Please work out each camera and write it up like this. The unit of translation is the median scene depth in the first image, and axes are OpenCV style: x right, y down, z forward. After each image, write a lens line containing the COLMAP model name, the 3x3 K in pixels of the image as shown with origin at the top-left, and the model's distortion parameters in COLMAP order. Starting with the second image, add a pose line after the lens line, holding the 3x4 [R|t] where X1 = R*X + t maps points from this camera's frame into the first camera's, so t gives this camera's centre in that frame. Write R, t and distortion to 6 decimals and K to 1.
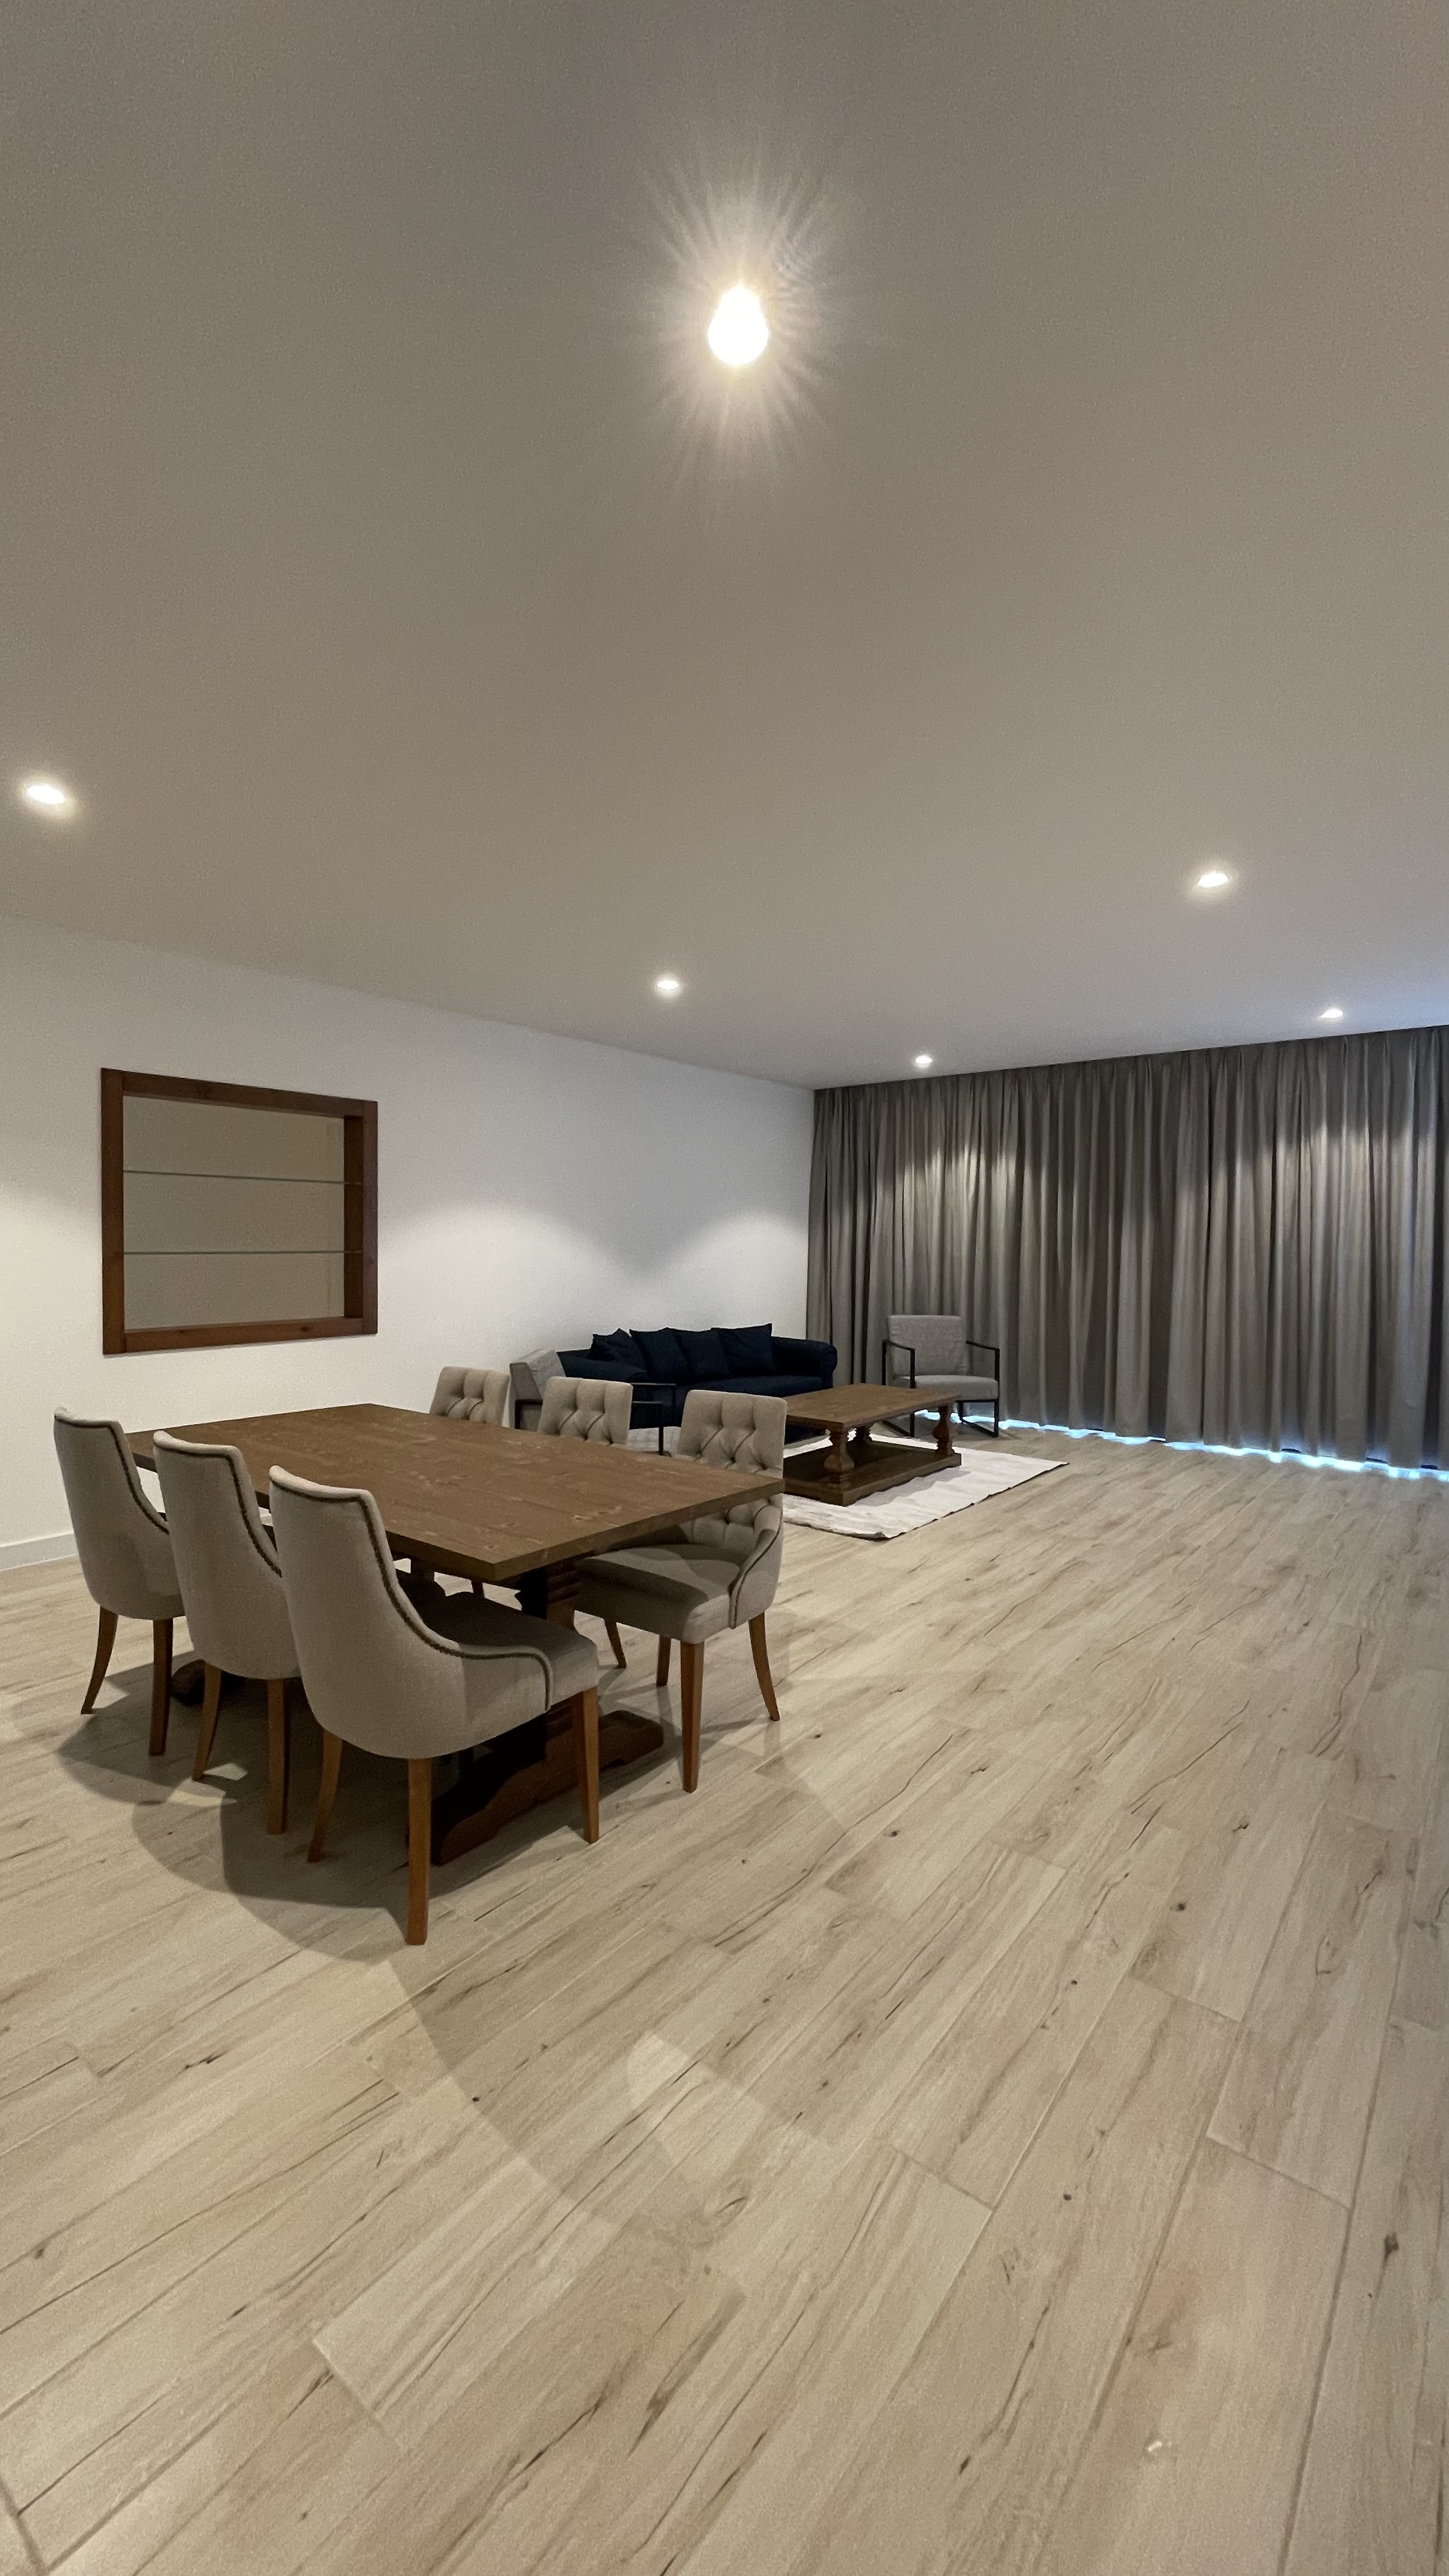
lens RADIAL K [[1035.2, 0, 707.3], [0, 1035.2, 1272.7], [0, 0, 1]] dist [-0.003043, -0.000117]
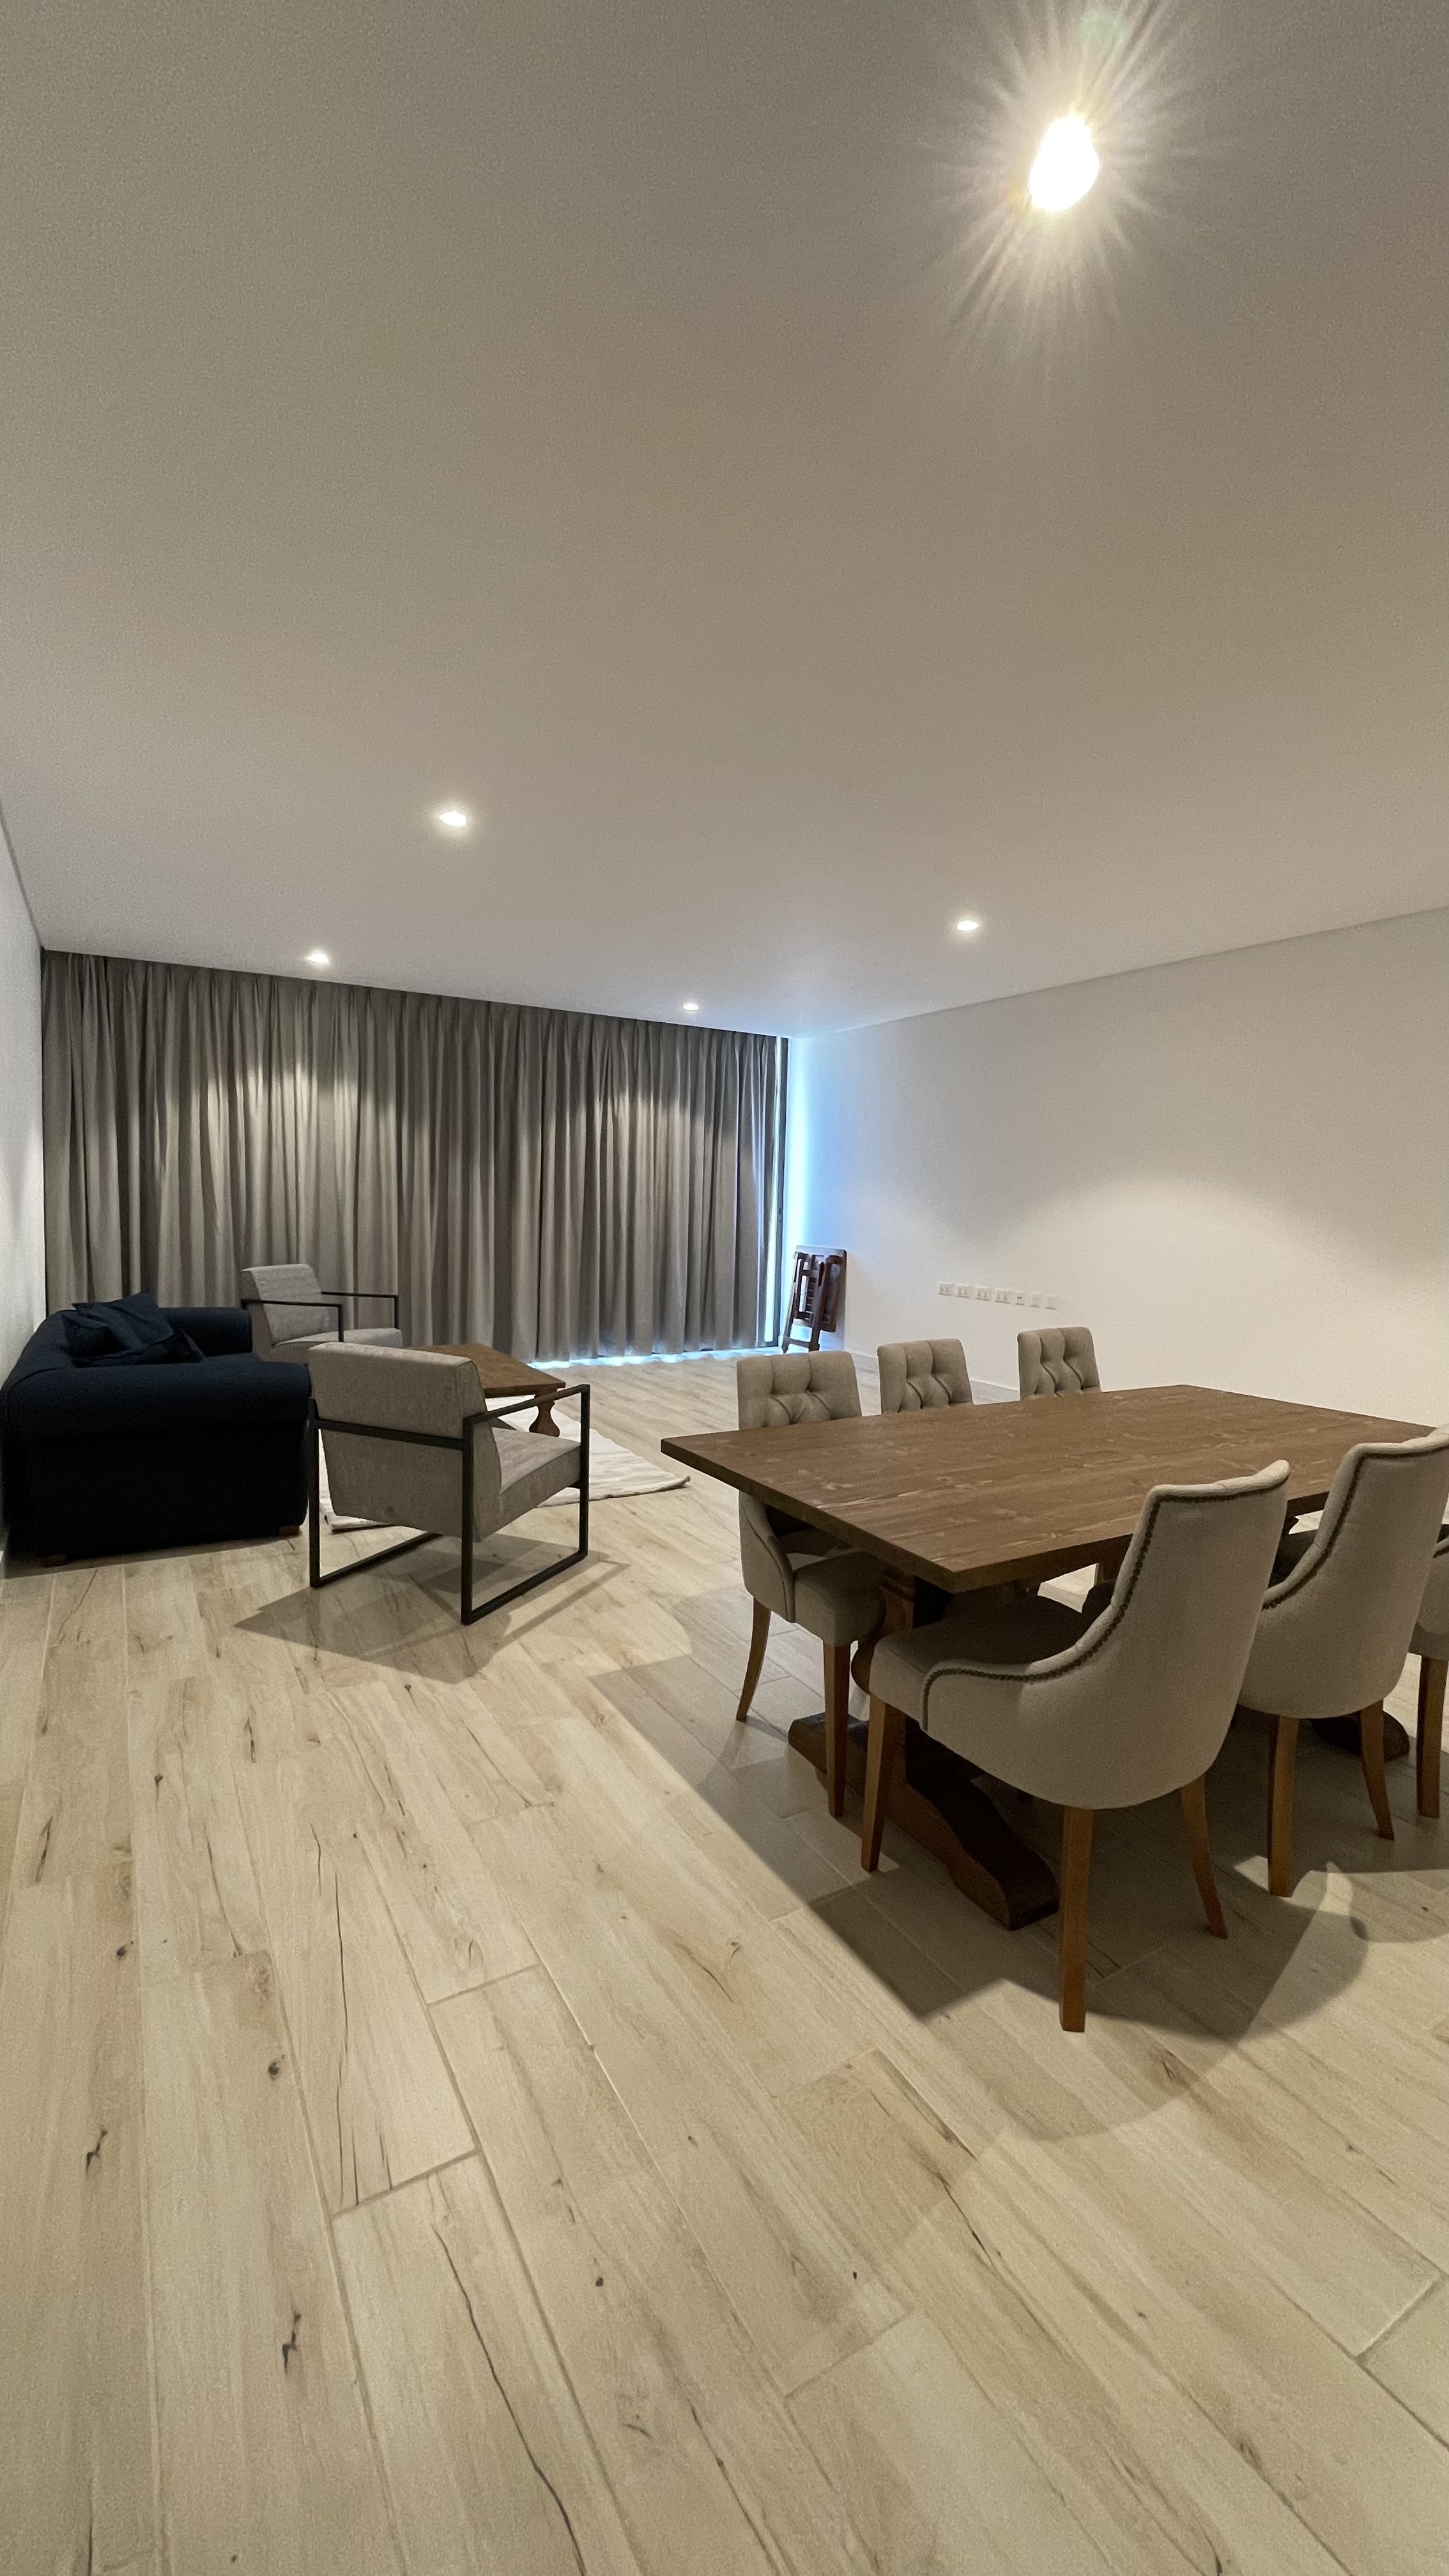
lens RADIAL K [[1035.2, 0, 710.4], [0, 1035.2, 1287.9], [0, 0, 1]] dist [-0.003043, -0.000117]
pose [[0.352491, -0.085606, 0.931892, -0.513844], [0.003179, 0.995911, 0.090284, -0.017933], [-0.935810, -0.028862, 0.351321, 0.438067]]
